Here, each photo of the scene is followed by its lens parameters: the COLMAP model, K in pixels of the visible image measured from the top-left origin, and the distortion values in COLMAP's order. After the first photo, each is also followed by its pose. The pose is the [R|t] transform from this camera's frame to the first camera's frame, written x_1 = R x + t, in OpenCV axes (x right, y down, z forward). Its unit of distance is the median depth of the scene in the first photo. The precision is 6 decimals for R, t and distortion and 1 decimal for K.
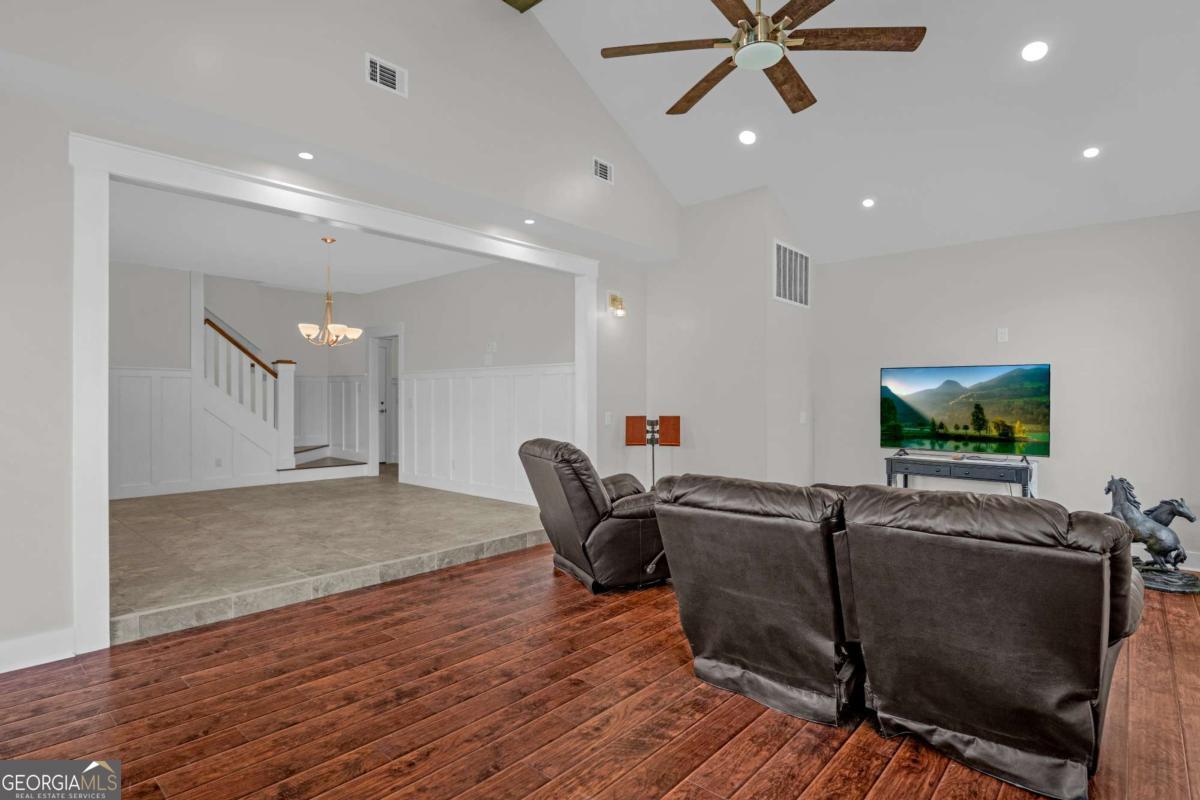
lens RADIAL K [[597.0, 0, 589.2], [0, 597.0, 419.5], [0, 0, 1]] dist [0.005868, -0.013613]
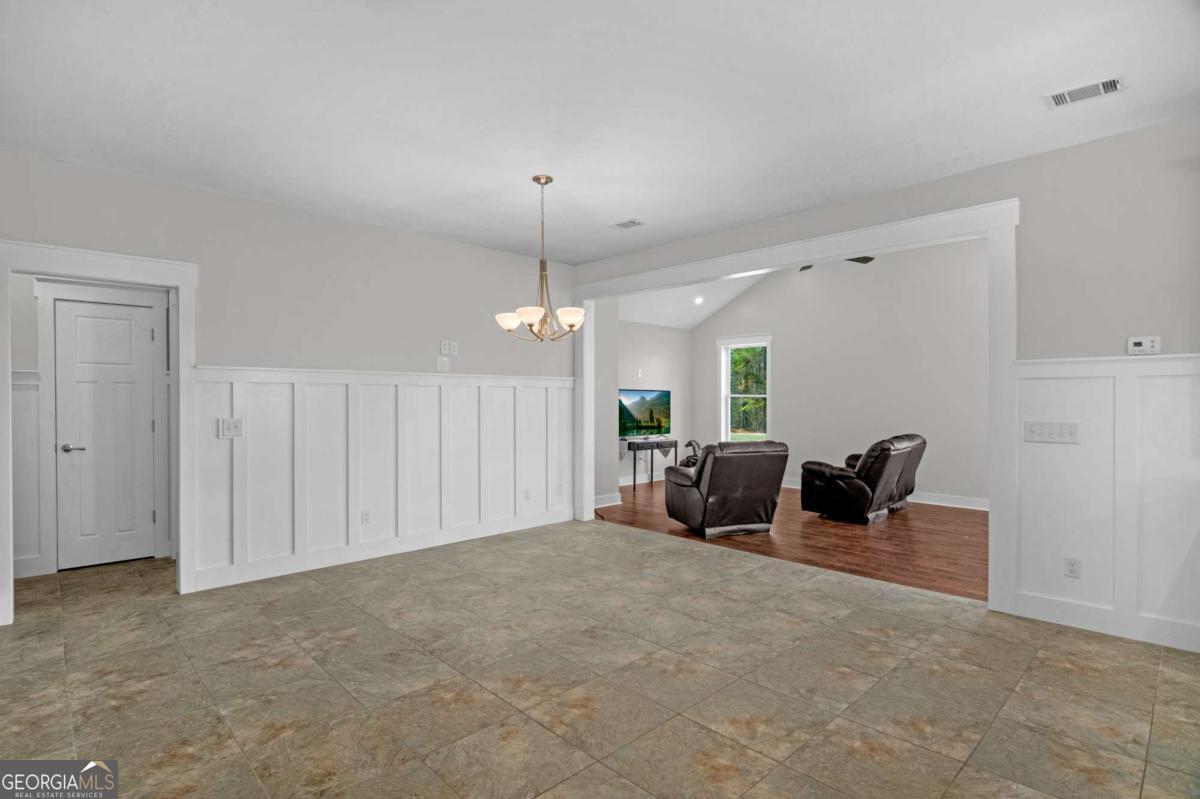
lens RADIAL K [[597.0, 0, 597.5], [0, 597.0, 404.1], [0, 0, 1]] dist [0.005868, -0.013613]
pose [[0.064789, -0.009776, 0.997851, -1.331772], [0.032367, 0.999446, 0.007690, -0.066132], [-0.997374, 0.031799, 0.065070, 1.103370]]
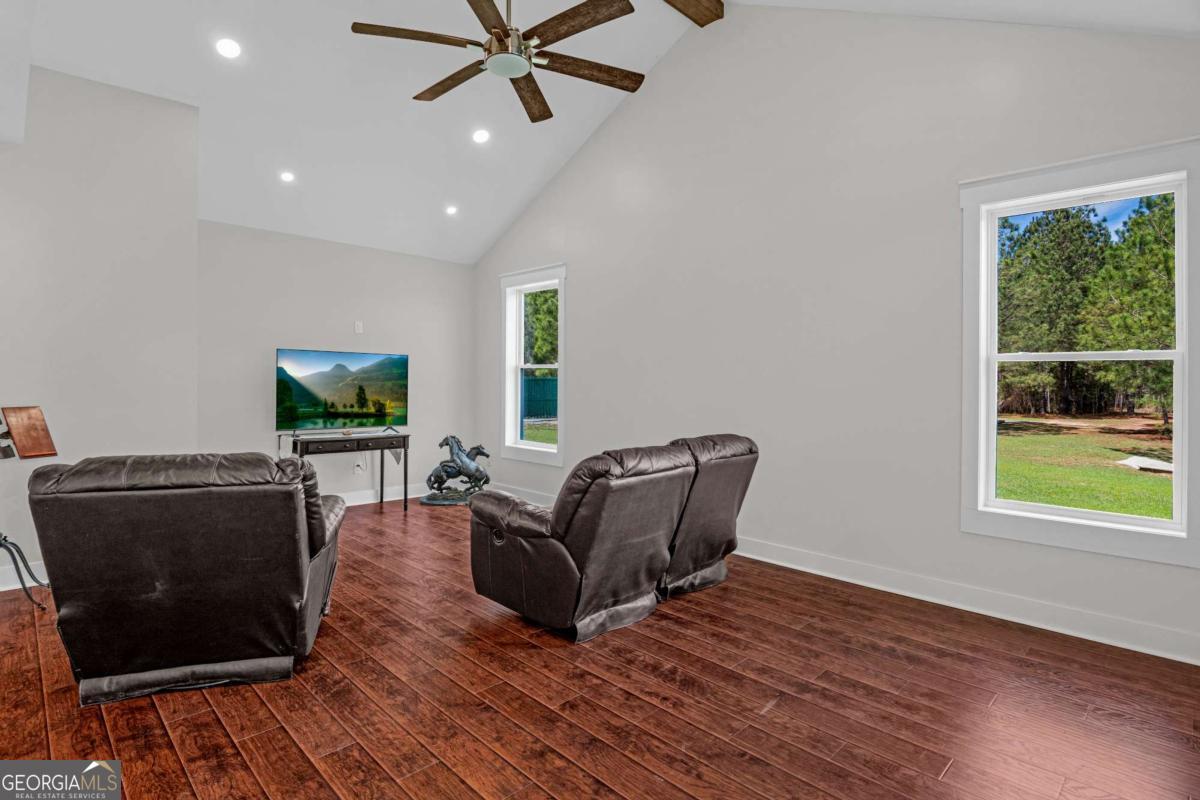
lens RADIAL K [[597.0, 0, 587.0], [0, 597.0, 379.6], [0, 0, 1]] dist [0.005868, -0.013613]
pose [[0.073772, 0.007914, 0.997244, -0.501606], [0.023106, 0.999687, -0.009642, -0.016761], [-0.997007, 0.023753, 0.073566, 0.501314]]
